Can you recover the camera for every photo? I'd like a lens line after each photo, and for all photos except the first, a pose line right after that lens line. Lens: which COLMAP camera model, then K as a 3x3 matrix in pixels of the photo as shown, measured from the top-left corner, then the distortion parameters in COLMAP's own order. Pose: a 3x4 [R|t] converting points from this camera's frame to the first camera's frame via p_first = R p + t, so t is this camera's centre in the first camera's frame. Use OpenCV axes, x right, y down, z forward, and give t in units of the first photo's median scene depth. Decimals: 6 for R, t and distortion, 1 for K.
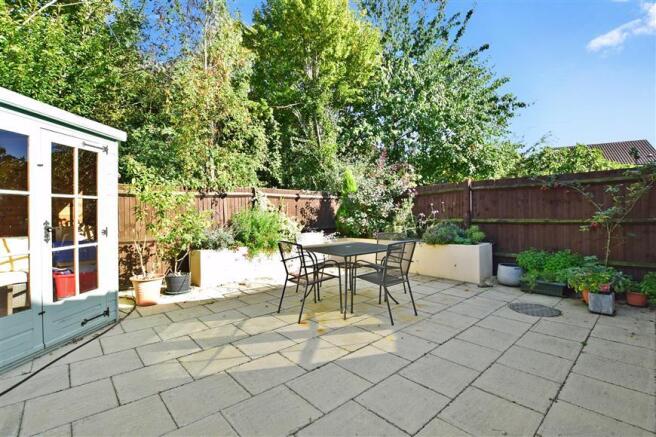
lens RADIAL K [[295.9, 0, 337.4], [0, 295.9, 216.4], [0, 0, 1]] dist [-0.024980, 0.000728]
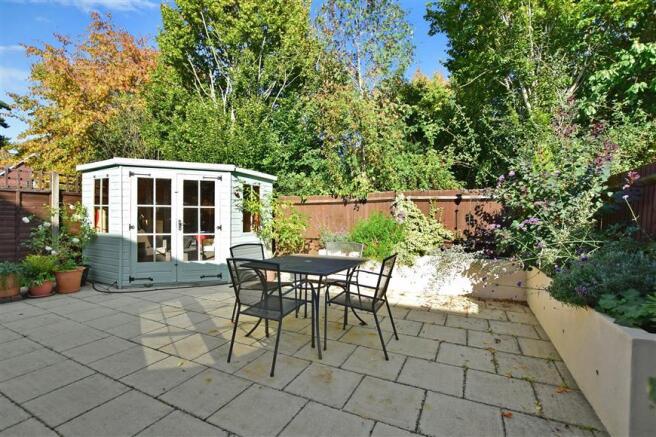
lens RADIAL K [[295.9, 0, 337.4], [0, 295.9, 216.4], [0, 0, 1]] dist [-0.024980, 0.000728]
pose [[0.377717, 0.007475, -0.925891, 1.122532], [-0.025644, 0.999668, -0.002391, -0.025227], [0.925566, 0.024647, 0.377784, 1.069065]]
